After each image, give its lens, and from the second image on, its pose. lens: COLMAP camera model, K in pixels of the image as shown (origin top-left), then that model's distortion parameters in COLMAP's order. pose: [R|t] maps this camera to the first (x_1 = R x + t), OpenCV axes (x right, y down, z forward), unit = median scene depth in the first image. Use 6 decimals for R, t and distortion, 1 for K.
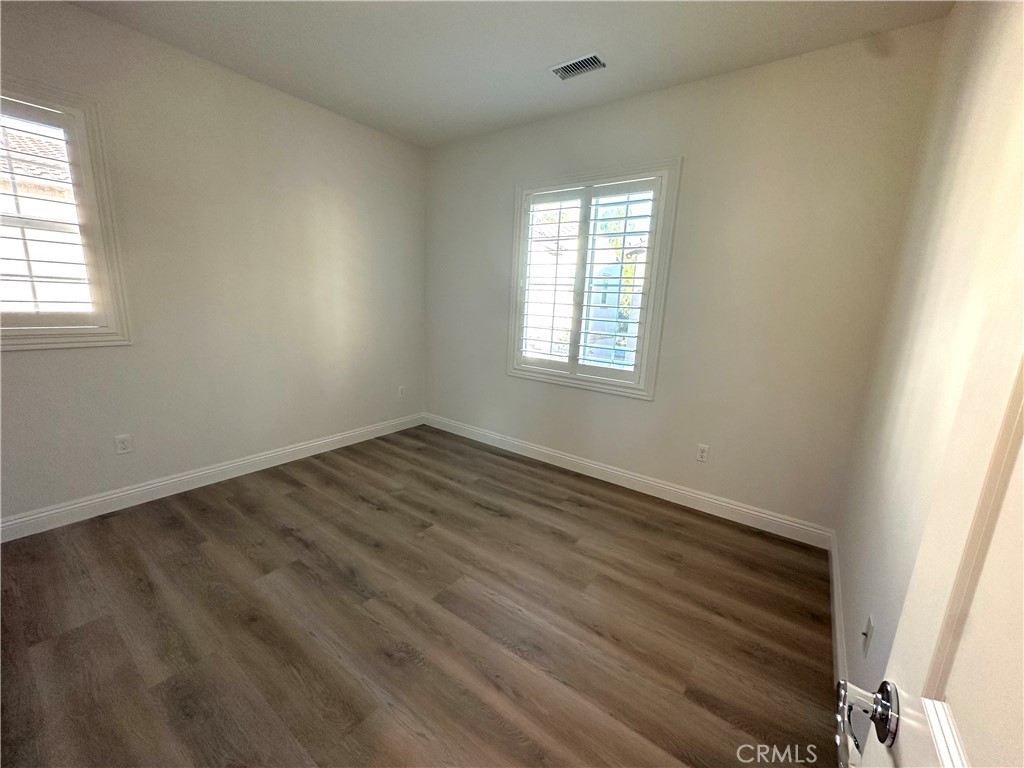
lens RADIAL K [[408.2, 0, 509.2], [0, 408.2, 382.2], [0, 0, 1]] dist [-0.002551, -0.000079]
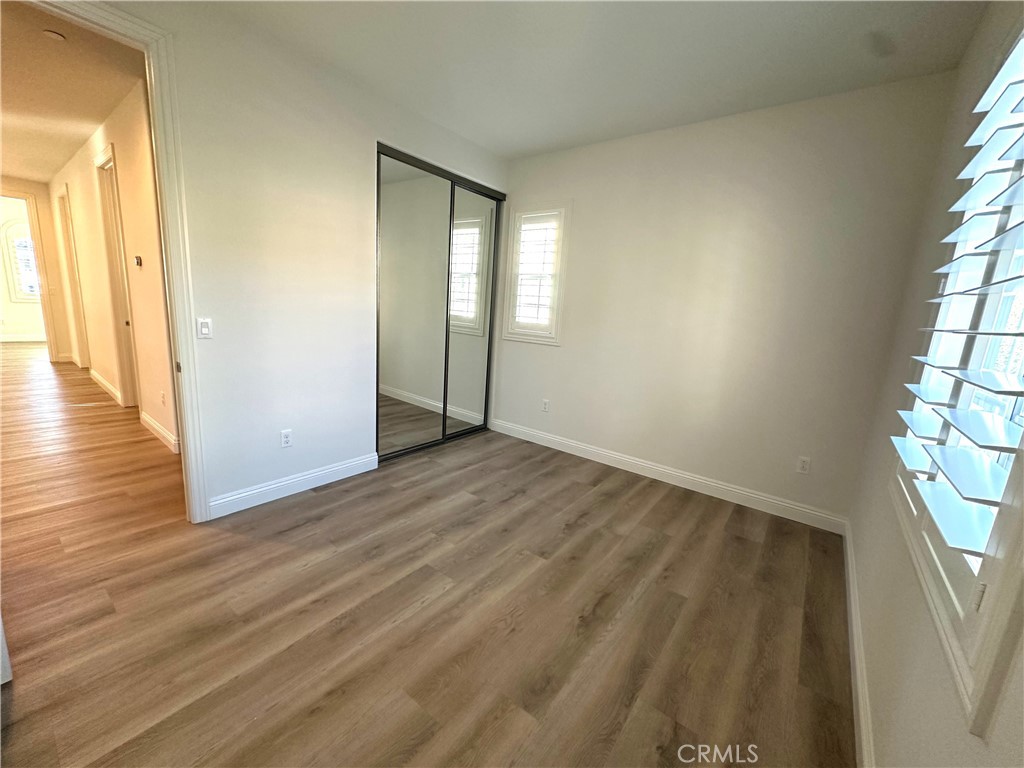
lens RADIAL K [[408.2, 0, 516.5], [0, 408.2, 381.8], [0, 0, 1]] dist [-0.002551, -0.000079]
pose [[-0.010954, 0.137223, -0.990480, 0.626025], [-0.262383, 0.955436, 0.135270, -0.122176], [0.964902, 0.261367, 0.025539, 0.786356]]
